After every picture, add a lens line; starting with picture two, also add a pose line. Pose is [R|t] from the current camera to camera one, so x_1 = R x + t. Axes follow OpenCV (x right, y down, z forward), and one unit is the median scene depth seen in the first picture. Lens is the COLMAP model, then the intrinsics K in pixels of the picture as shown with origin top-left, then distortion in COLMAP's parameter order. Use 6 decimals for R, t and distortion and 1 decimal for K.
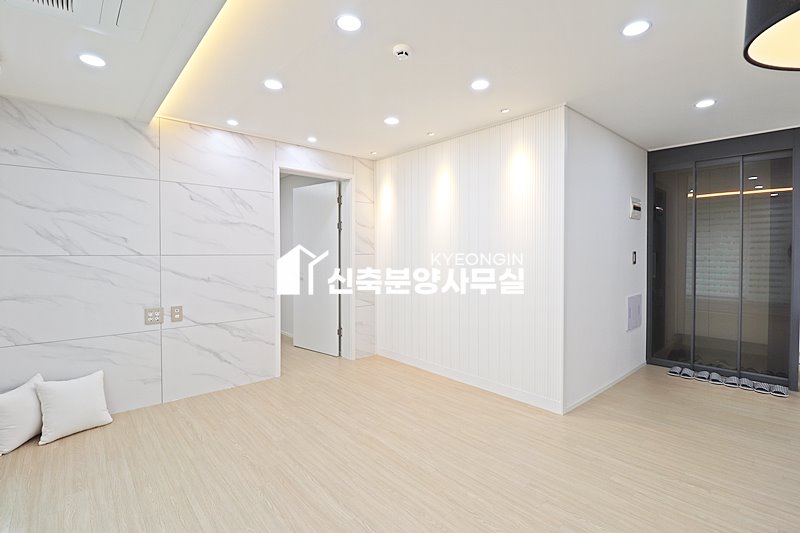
lens RADIAL K [[370.3, 0, 399.9], [0, 370.3, 259.1], [0, 0, 1]] dist [-0.001771, -0.013698]
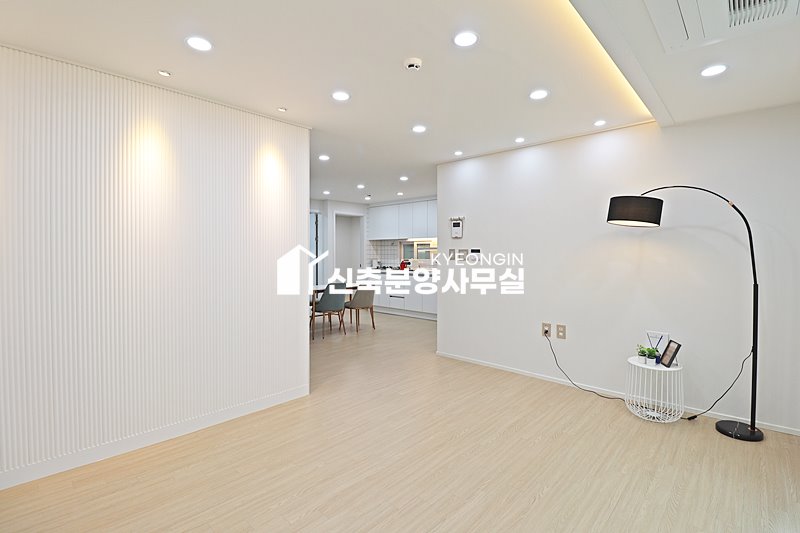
lens RADIAL K [[370.3, 0, 399.9], [0, 370.3, 259.1], [0, 0, 1]] dist [-0.001771, -0.013698]
pose [[-0.081753, -0.018197, 0.996487, -0.626645], [0.017651, 0.999650, 0.019703, -0.019547], [-0.996496, 0.019199, -0.081403, 0.679421]]
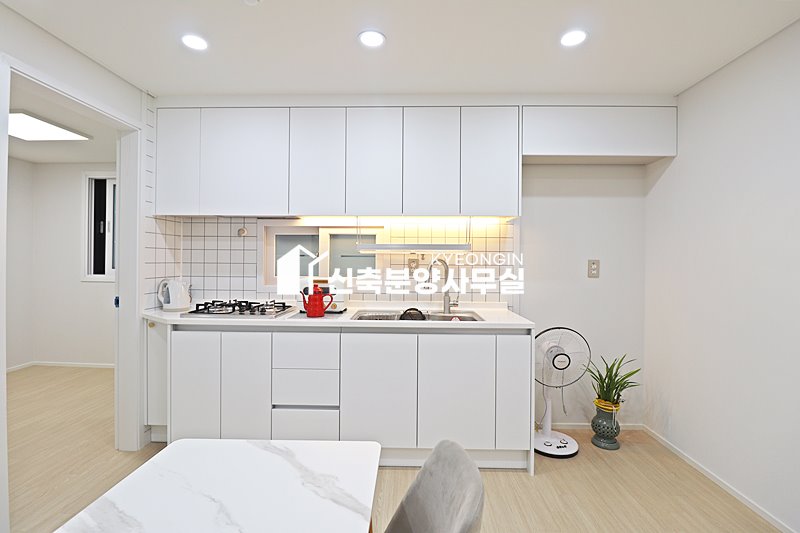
lens RADIAL K [[370.3, 0, 399.9], [0, 370.3, 259.1], [0, 0, 1]] dist [-0.001771, -0.013698]
pose [[-0.728487, -0.001292, 0.685058, 1.074410], [0.006719, 0.999937, 0.009030, -0.016978], [-0.685026, 0.011181, -0.728432, 0.892213]]
